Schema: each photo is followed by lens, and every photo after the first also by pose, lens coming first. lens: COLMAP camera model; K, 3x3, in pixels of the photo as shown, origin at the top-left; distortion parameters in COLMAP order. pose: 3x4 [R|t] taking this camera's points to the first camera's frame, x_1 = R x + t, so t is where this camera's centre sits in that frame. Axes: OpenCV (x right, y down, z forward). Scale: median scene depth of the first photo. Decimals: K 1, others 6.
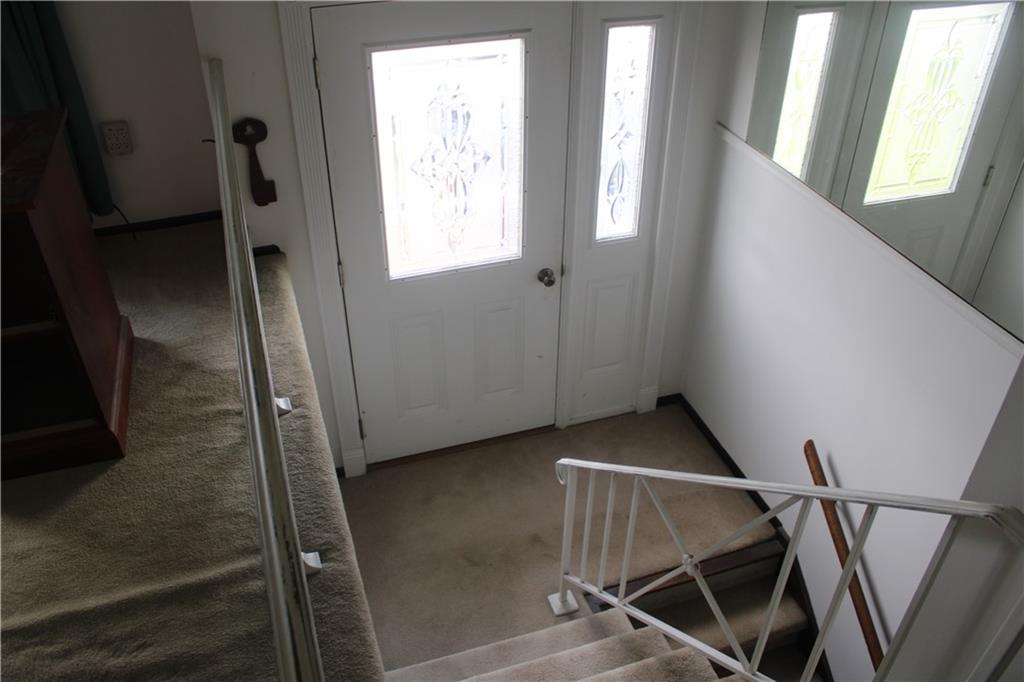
lens RADIAL K [[836.6, 0, 512.0], [0, 836.6, 341.0], [0, 0, 1]] dist [-0.166741, 0.138276]
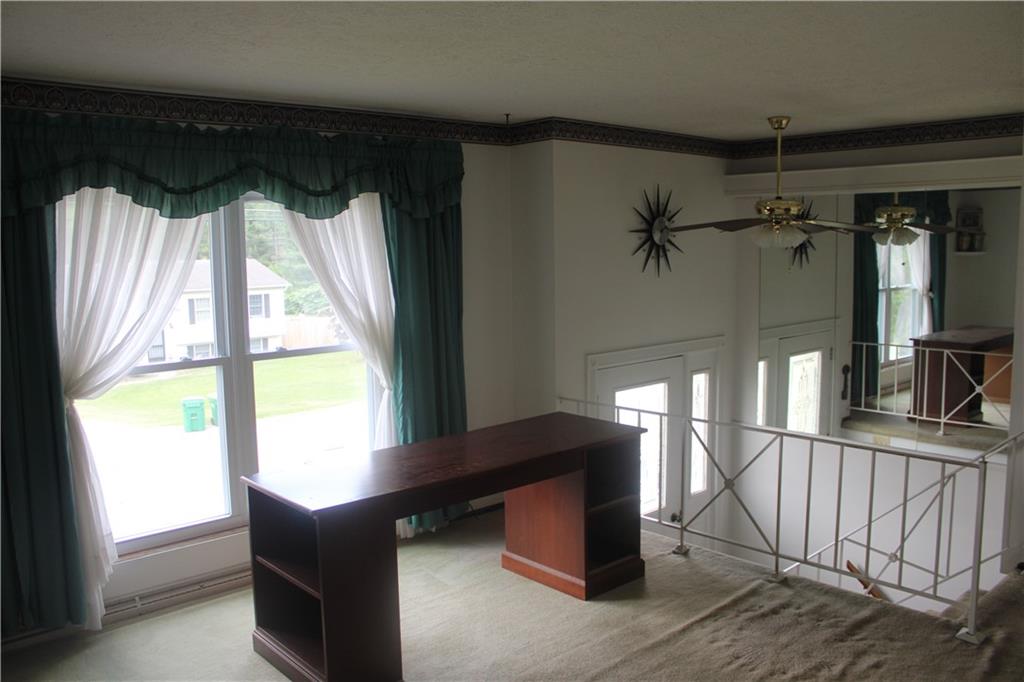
lens RADIAL K [[836.6, 0, 512.0], [0, 836.6, 341.0], [0, 0, 1]] dist [-0.166741, 0.138276]
pose [[0.914161, -0.061165, 0.400709, -1.543459], [0.250763, 0.862019, -0.440500, 0.453189], [-0.318476, 0.503171, 0.803363, -0.736211]]
